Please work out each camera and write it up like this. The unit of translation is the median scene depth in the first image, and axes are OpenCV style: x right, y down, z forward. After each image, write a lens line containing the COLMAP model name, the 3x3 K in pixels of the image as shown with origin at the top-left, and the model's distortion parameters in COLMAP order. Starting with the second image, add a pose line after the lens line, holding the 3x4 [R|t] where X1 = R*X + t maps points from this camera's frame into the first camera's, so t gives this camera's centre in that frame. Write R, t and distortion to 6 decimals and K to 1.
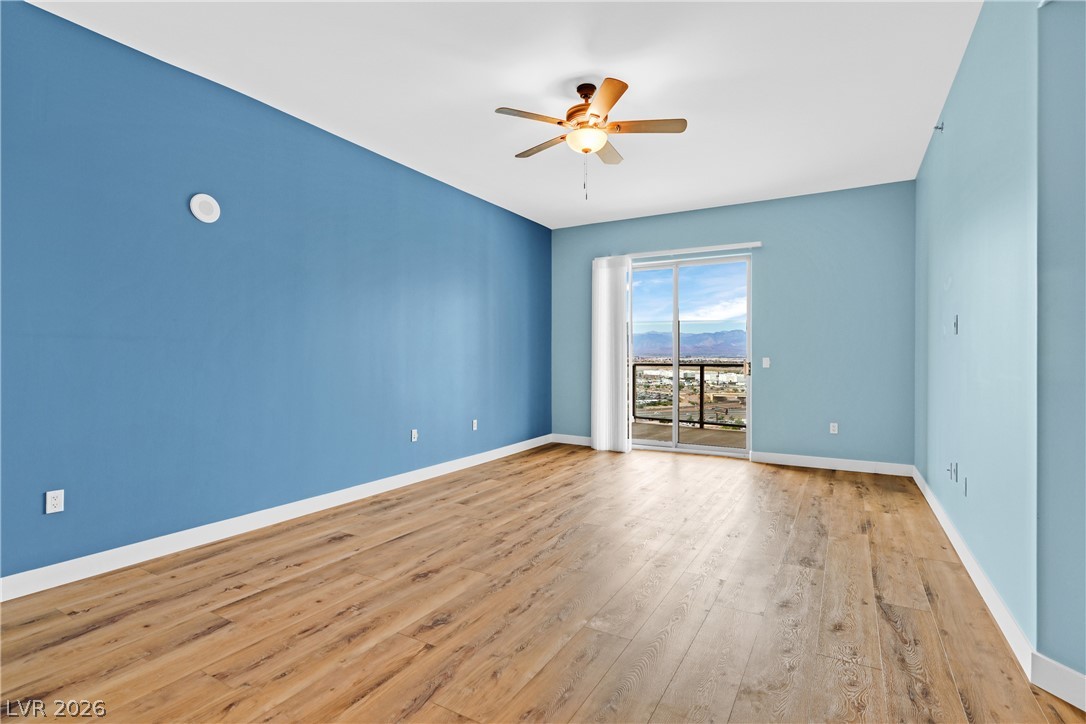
lens RADIAL K [[520.2, 0, 540.4], [0, 520.2, 360.6], [0, 0, 1]] dist [-0.004059, -0.000131]
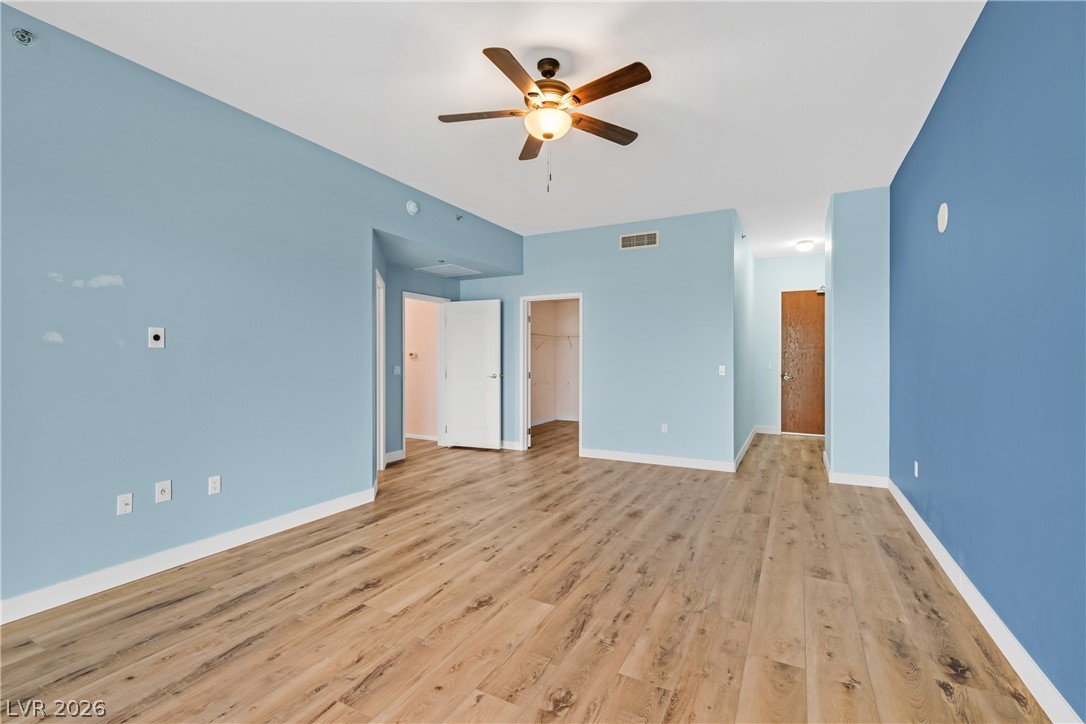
lens RADIAL K [[482.6, 0, 543.1], [0, 482.6, 360.5], [0, 0, 1]] dist [-0.003115, -0.000139]
pose [[-0.999129, 0.000008, -0.041725, 0.127192], [-0.000229, 0.999984, 0.005677, -0.030508], [0.041724, 0.005681, -0.999113, 1.764900]]
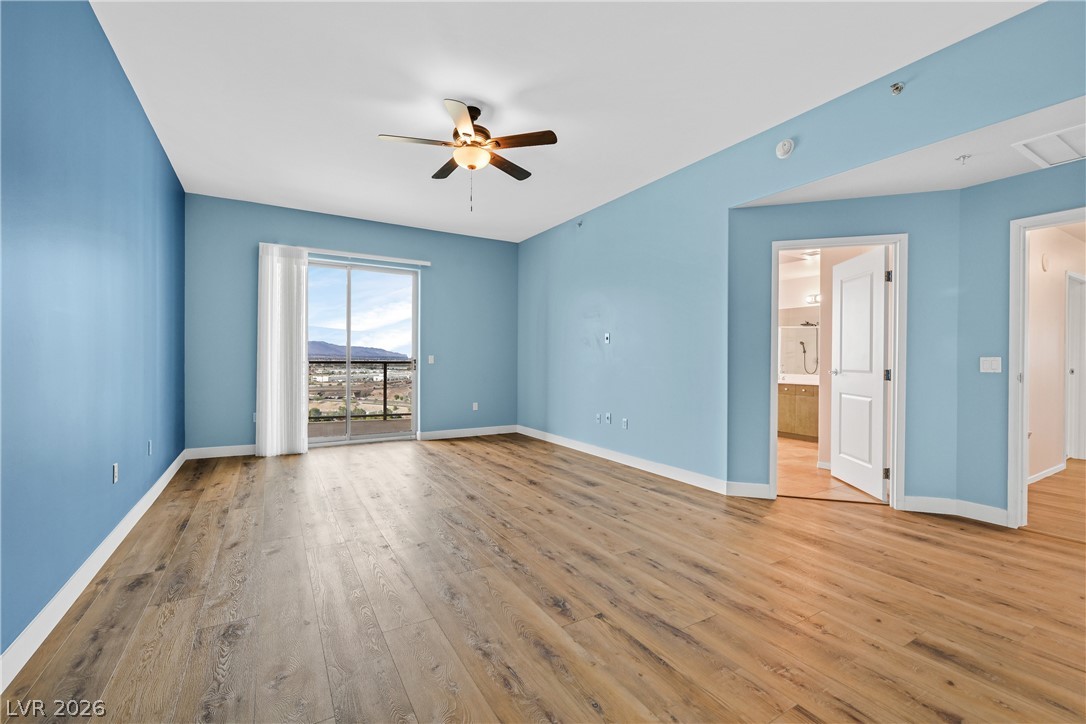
lens RADIAL K [[459.6, 0, 540.8], [0, 459.6, 360.9], [0, 0, 1]] dist [0.003606, 0.000165]
pose [[0.489372, -0.002411, 0.872072, -0.677880], [-0.001995, 0.999990, 0.003885, 0.003766], [-0.872073, -0.003641, 0.489363, 0.381291]]
